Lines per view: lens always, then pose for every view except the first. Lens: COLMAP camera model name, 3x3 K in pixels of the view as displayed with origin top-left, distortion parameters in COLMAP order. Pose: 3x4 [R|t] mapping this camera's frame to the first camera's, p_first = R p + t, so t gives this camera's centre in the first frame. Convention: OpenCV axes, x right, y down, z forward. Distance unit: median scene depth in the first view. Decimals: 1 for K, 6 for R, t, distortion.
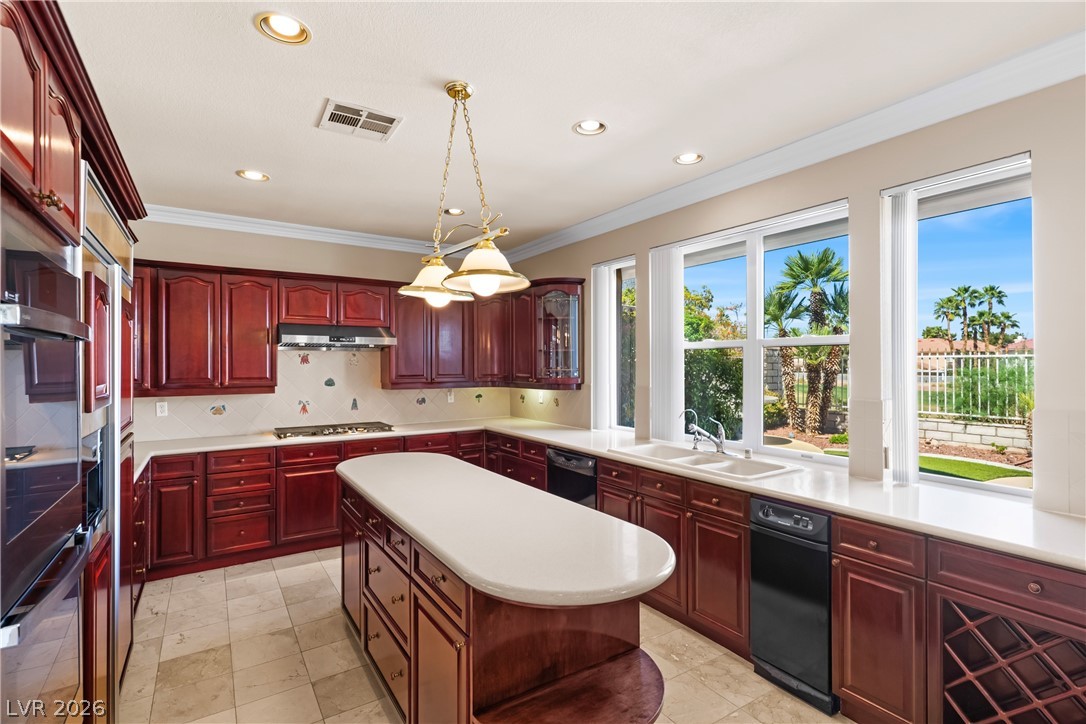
lens RADIAL K [[512.3, 0, 543.0], [0, 512.3, 362.0], [0, 0, 1]] dist [0.000907, -0.000210]
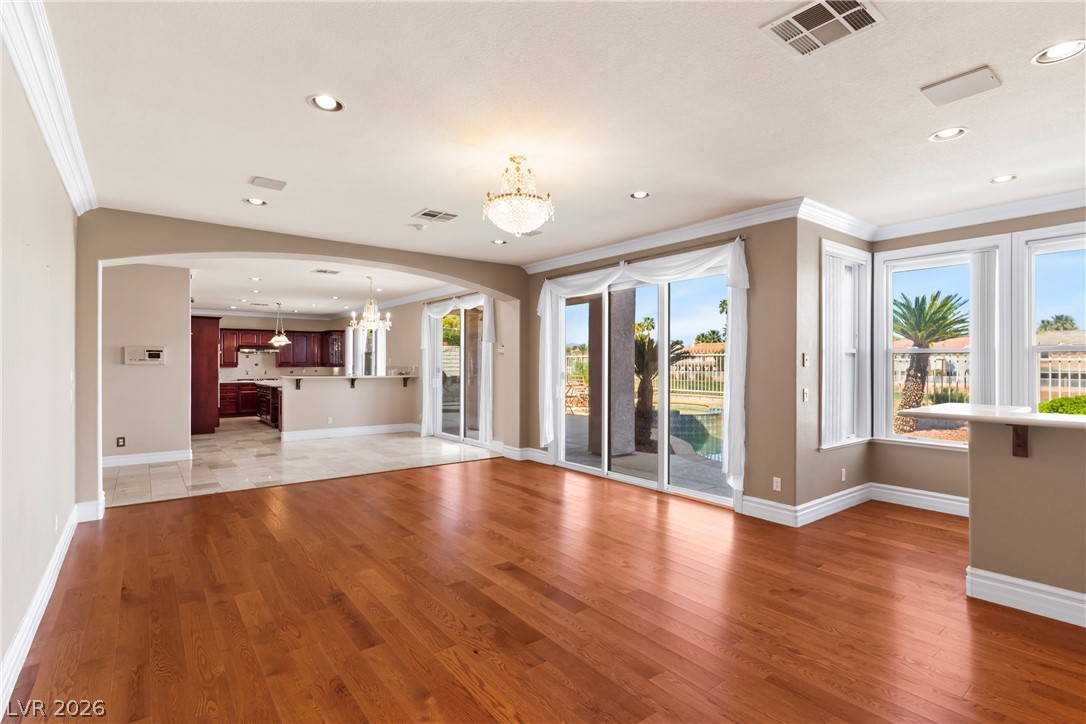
lens RADIAL K [[512.3, 0, 543.0], [0, 512.3, 362.0], [0, 0, 1]] dist [0.000907, -0.000210]
pose [[0.996526, 0.001731, 0.083261, 1.027055], [-0.002118, 0.999987, 0.004559, 0.008919], [-0.083252, -0.004720, 0.996517, -2.171412]]
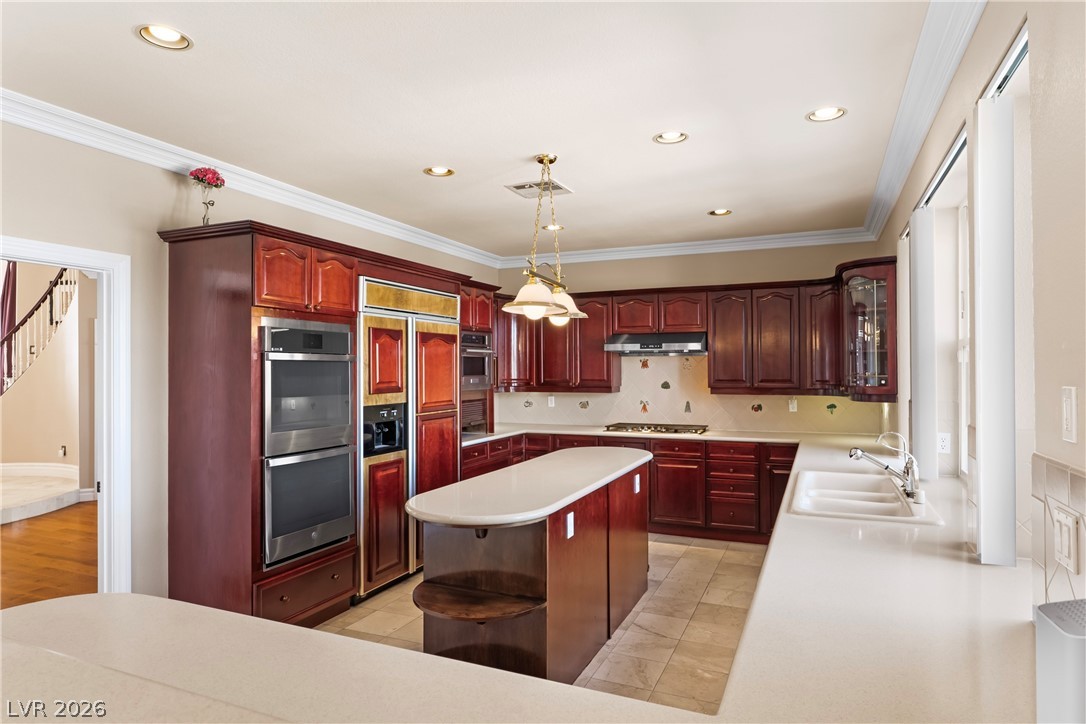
lens RADIAL K [[623.3, 0, 543.0], [0, 623.3, 362.0], [0, 0, 1]] dist [-0.000689, -0.000092]
pose [[0.543308, -0.008716, -0.839488, 0.590417], [0.008244, 0.999953, -0.005047, -0.005092], [0.839493, -0.004178, 0.543355, 0.072771]]
